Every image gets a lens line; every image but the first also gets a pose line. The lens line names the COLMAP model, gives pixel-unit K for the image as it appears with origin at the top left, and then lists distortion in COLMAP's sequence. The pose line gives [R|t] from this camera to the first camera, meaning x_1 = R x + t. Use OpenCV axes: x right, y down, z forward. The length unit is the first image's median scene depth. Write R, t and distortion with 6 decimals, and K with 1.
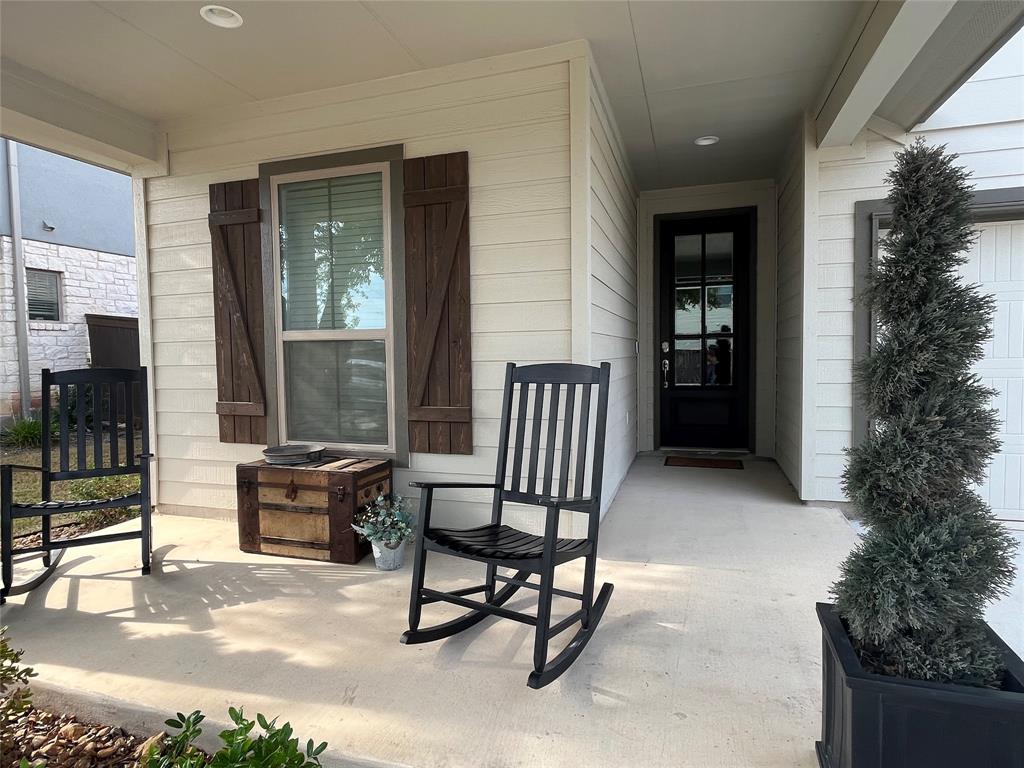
lens RADIAL K [[564.4, 0, 512.0], [0, 564.4, 384.0], [0, 0, 1]] dist [-0.004747, -0.000509]
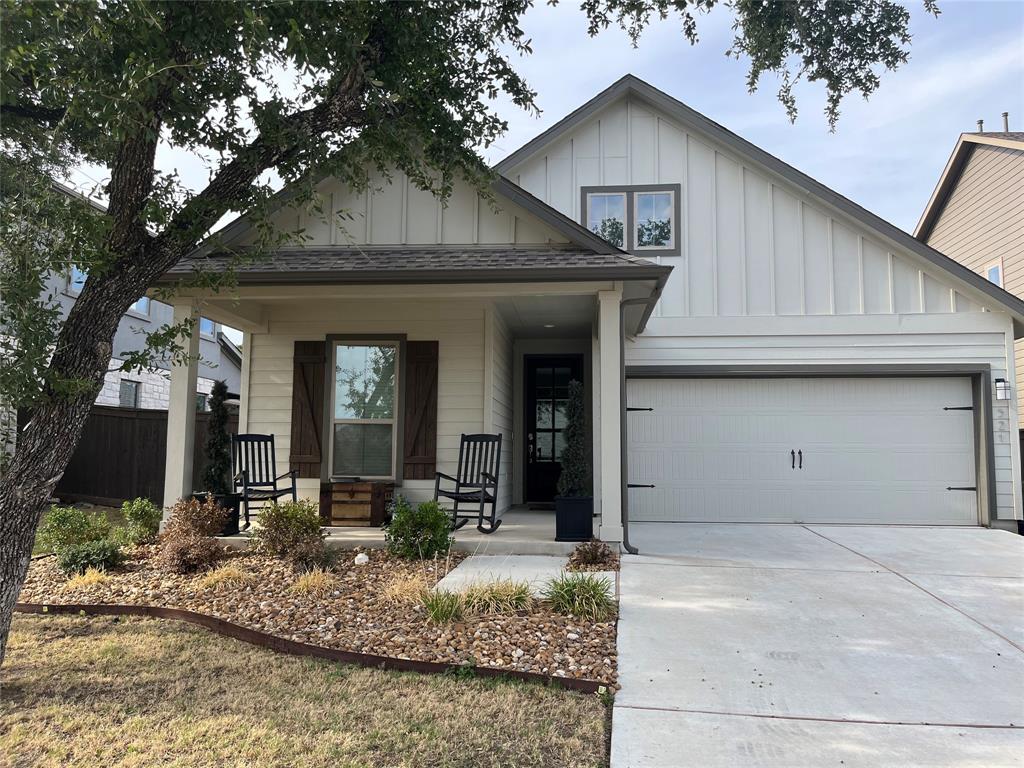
lens RADIAL K [[770.6, 0, 514.5], [0, 770.6, 377.0], [0, 0, 1]] dist [0.060448, -0.087887]
pose [[0.976496, 0.045223, 0.210739, -0.398798], [-0.009970, 0.986171, -0.165429, 0.217297], [-0.215306, 0.159440, 0.963443, -1.872362]]
